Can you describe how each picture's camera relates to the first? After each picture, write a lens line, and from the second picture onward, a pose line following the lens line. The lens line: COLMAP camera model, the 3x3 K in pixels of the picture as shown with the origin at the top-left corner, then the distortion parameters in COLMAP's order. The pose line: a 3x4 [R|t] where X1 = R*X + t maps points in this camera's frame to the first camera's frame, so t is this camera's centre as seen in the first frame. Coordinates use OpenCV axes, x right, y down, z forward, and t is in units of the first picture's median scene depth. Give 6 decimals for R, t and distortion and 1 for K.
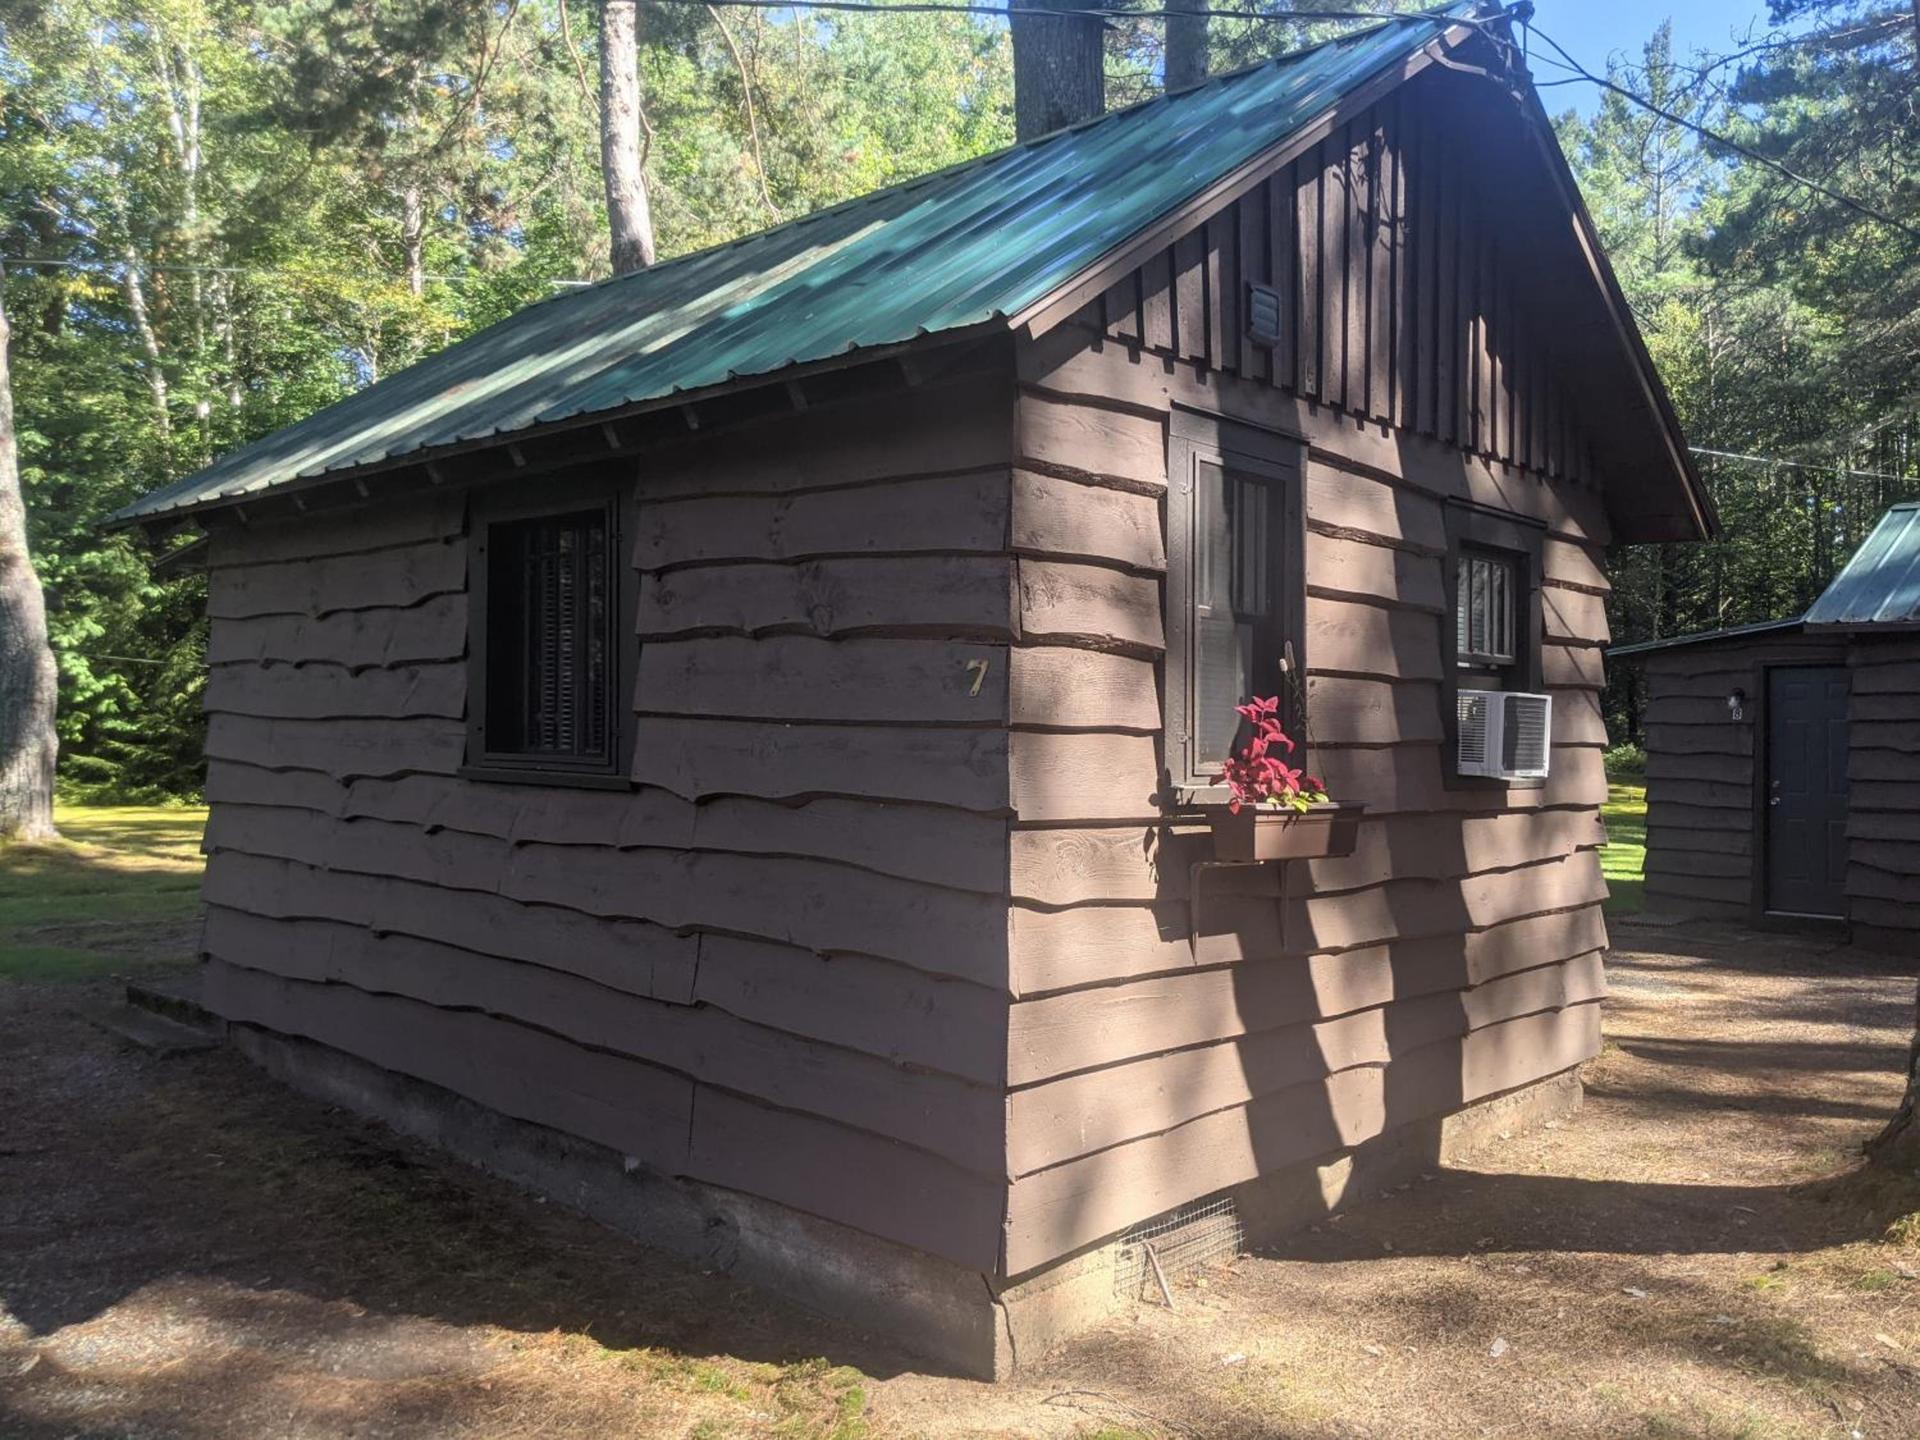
lens RADIAL K [[1518.5, 0, 970.0], [0, 1518.5, 730.8], [0, 0, 1]] dist [0.028372, -0.001122]
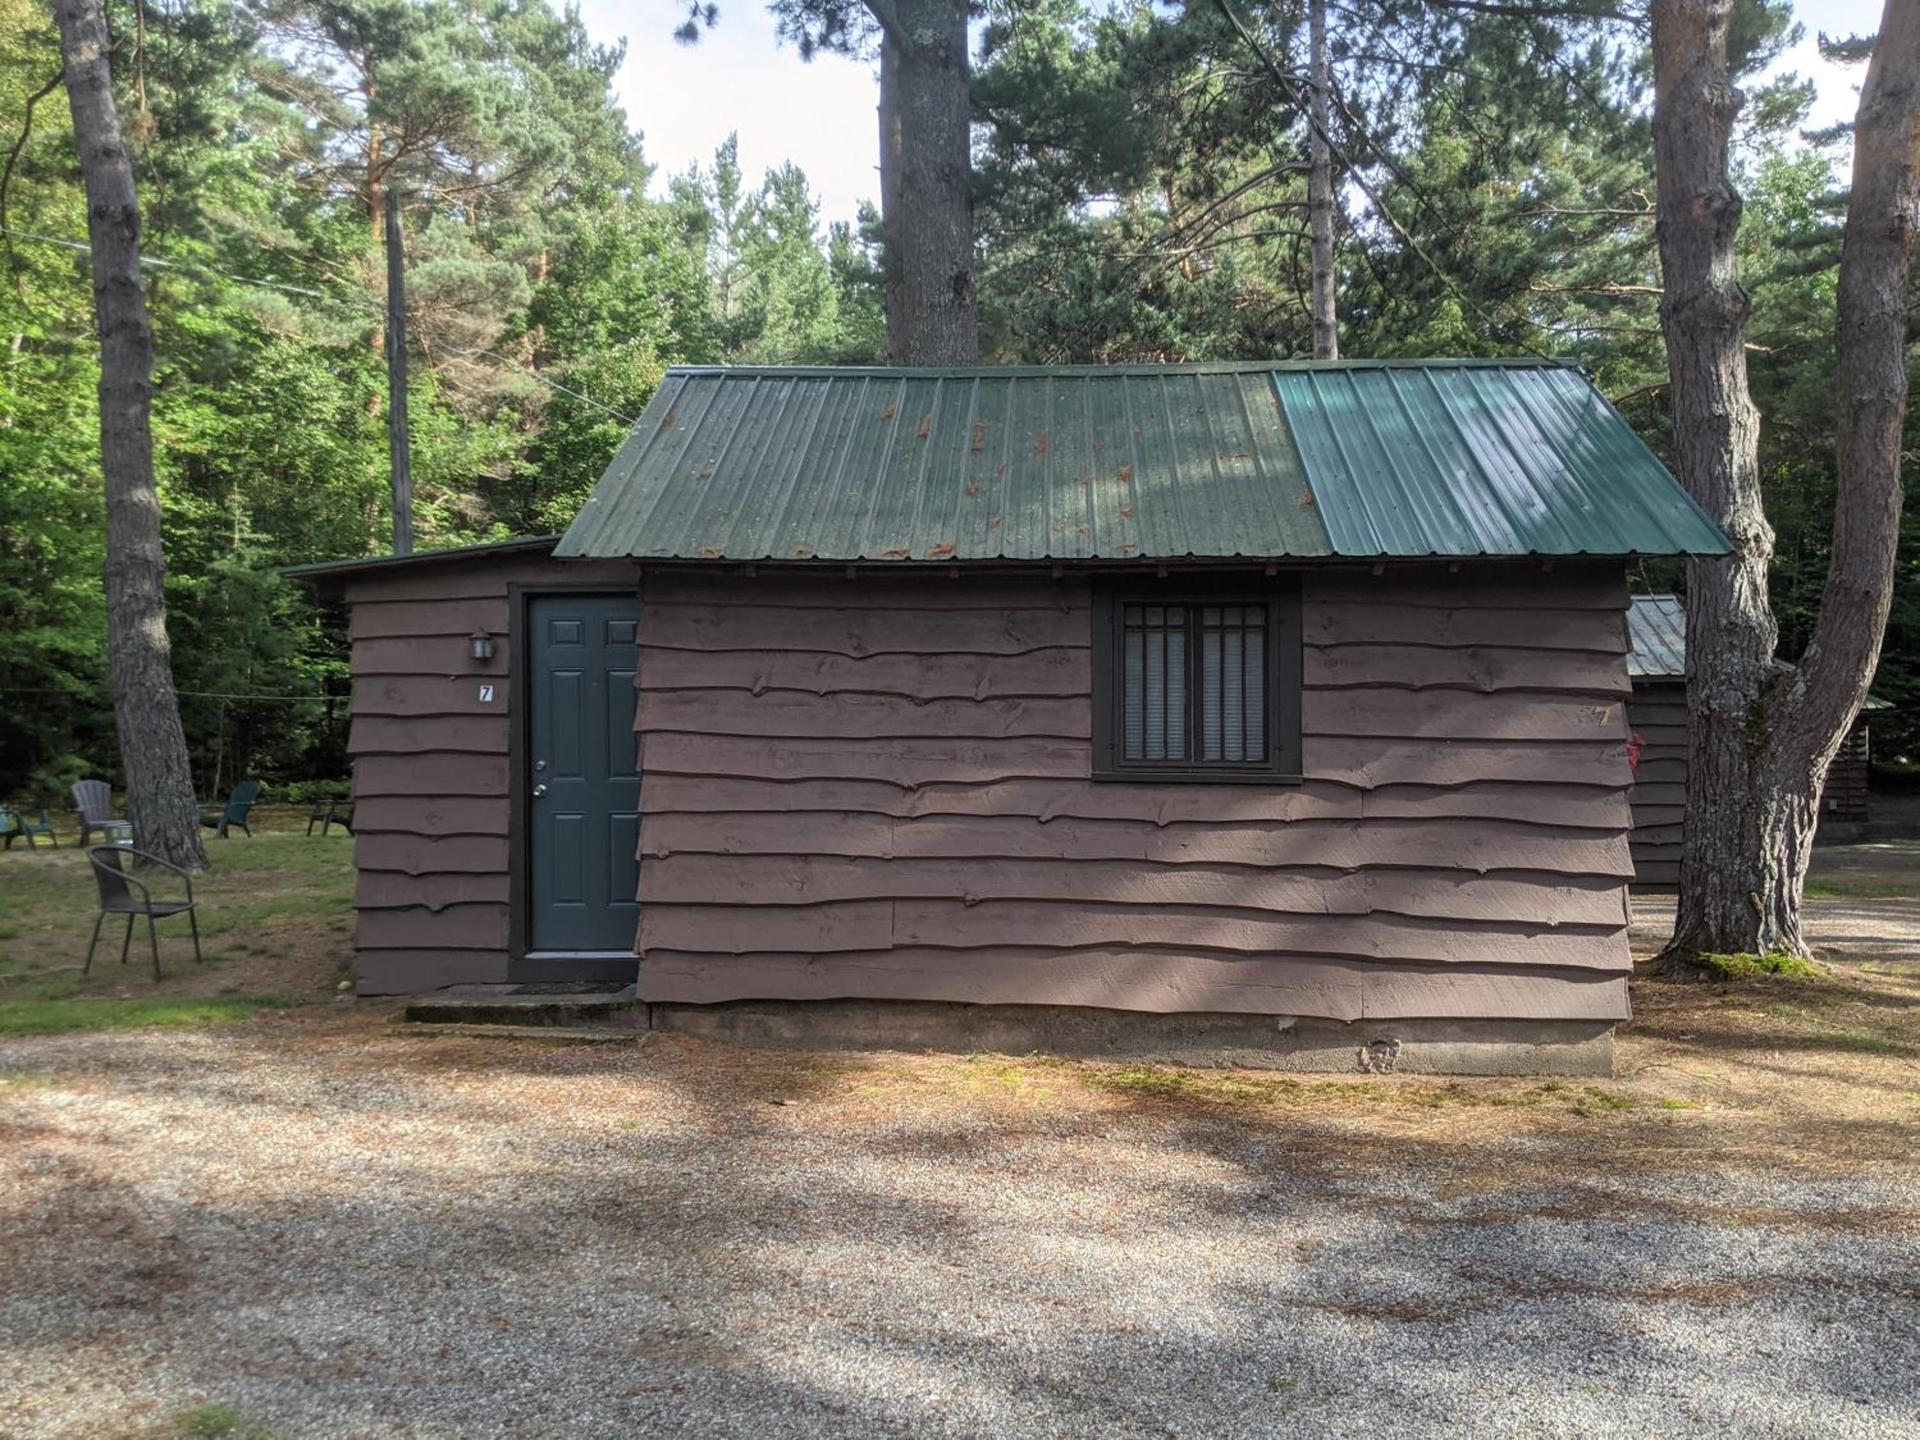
lens RADIAL K [[1411.0, 0, 960.0], [0, 1411.0, 720.0], [0, 0, 1]] dist [0.026147, -0.044909]
pose [[0.788759, -0.007608, 0.614656, -1.381047], [0.006203, 0.999971, 0.004416, -0.035336], [-0.614671, 0.000330, 0.788783, 0.065212]]
